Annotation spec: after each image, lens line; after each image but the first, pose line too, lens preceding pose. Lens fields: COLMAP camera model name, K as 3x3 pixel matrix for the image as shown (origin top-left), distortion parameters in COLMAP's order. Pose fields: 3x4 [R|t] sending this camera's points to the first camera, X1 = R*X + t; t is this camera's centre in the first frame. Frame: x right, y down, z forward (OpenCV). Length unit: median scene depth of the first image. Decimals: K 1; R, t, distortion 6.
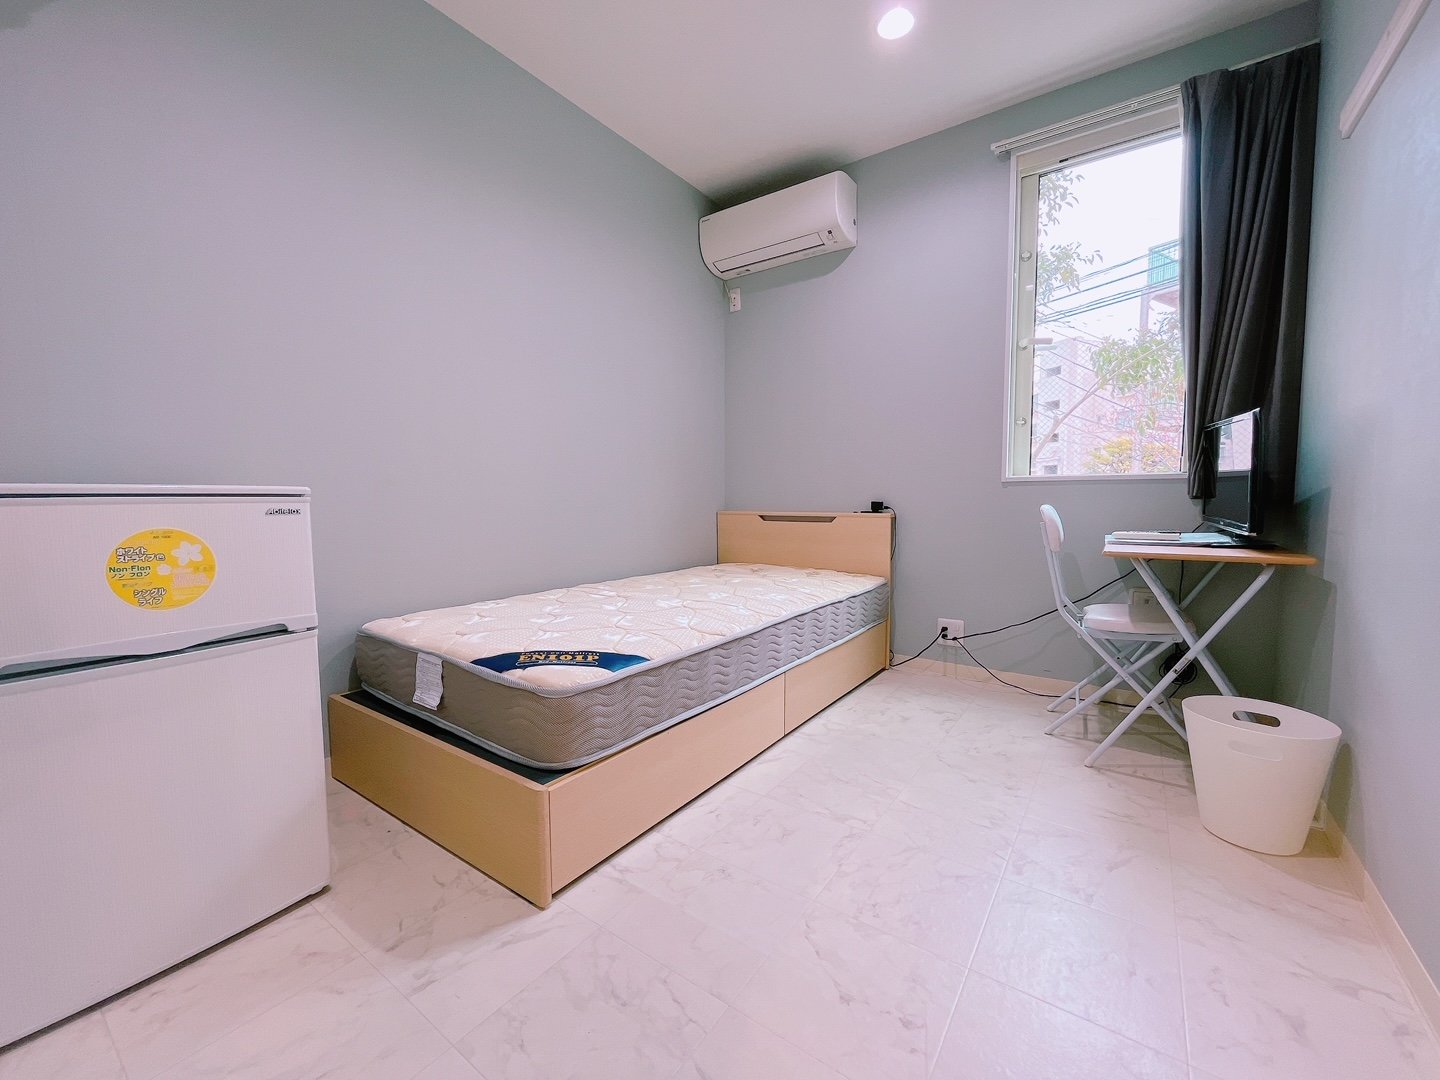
lens RADIAL K [[586.4, 0, 720.0], [0, 586.4, 540.0], [0, 0, 1]] dist [-0.002465, 0.000054]
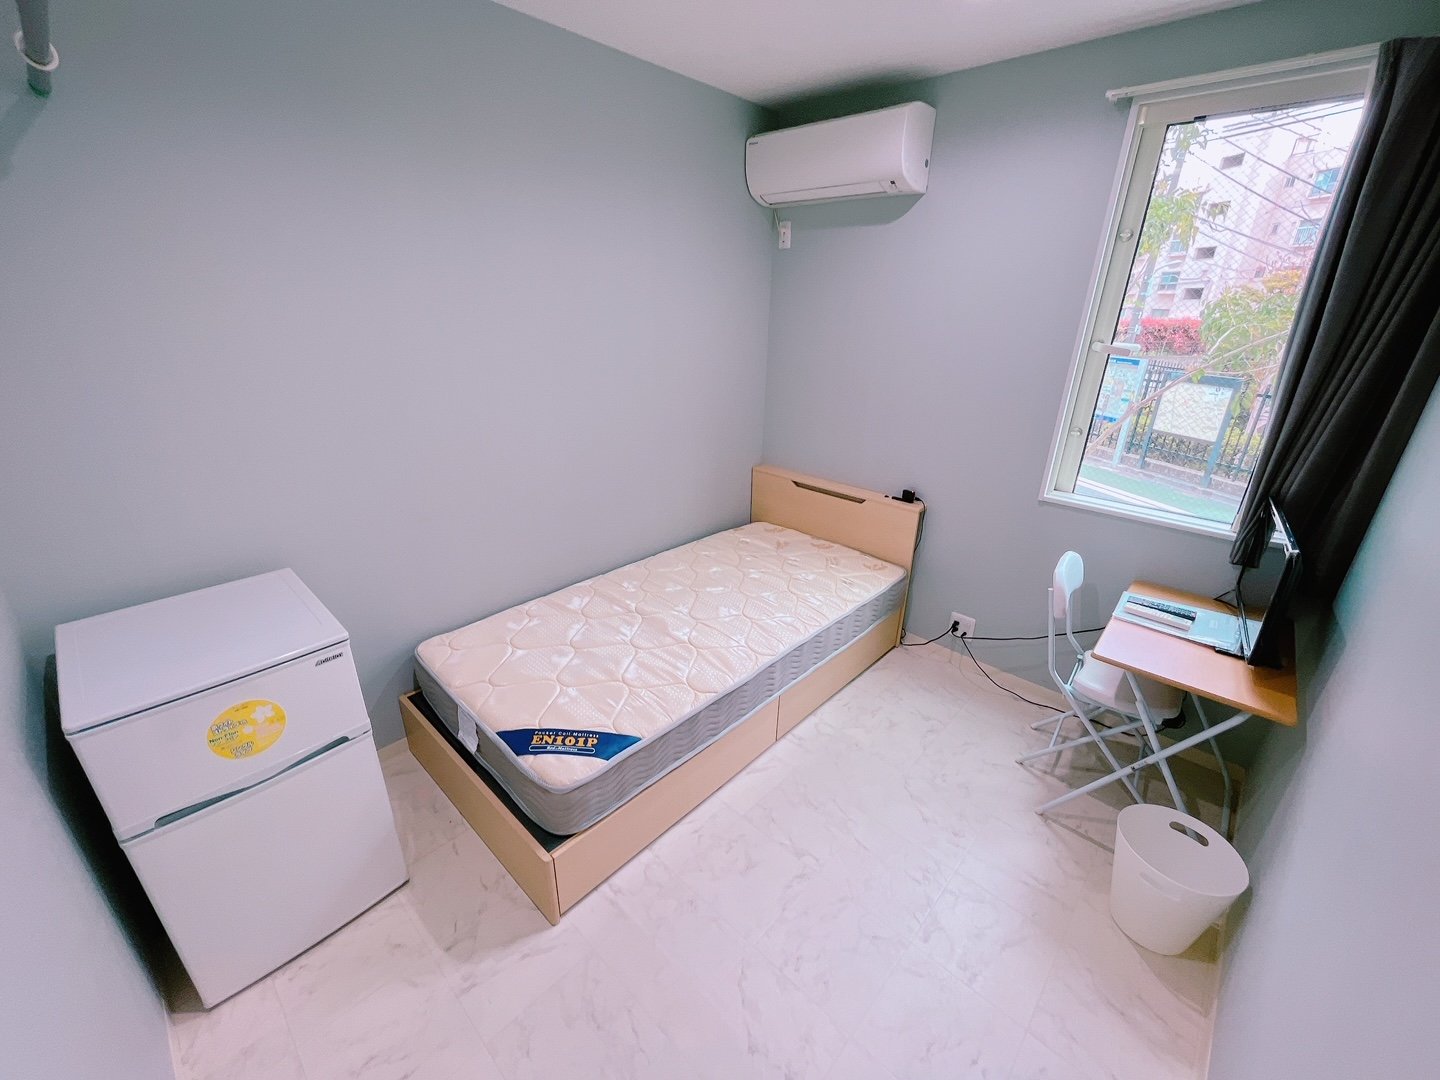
lens RADIAL K [[586.4, 0, 720.0], [0, 586.4, 540.0], [0, 0, 1]] dist [-0.002465, 0.000054]
pose [[0.991001, 0.074547, -0.111172, 0.113715], [-0.036609, 0.949842, 0.310579, -0.451840], [0.128748, -0.303714, 0.944024, 0.021649]]
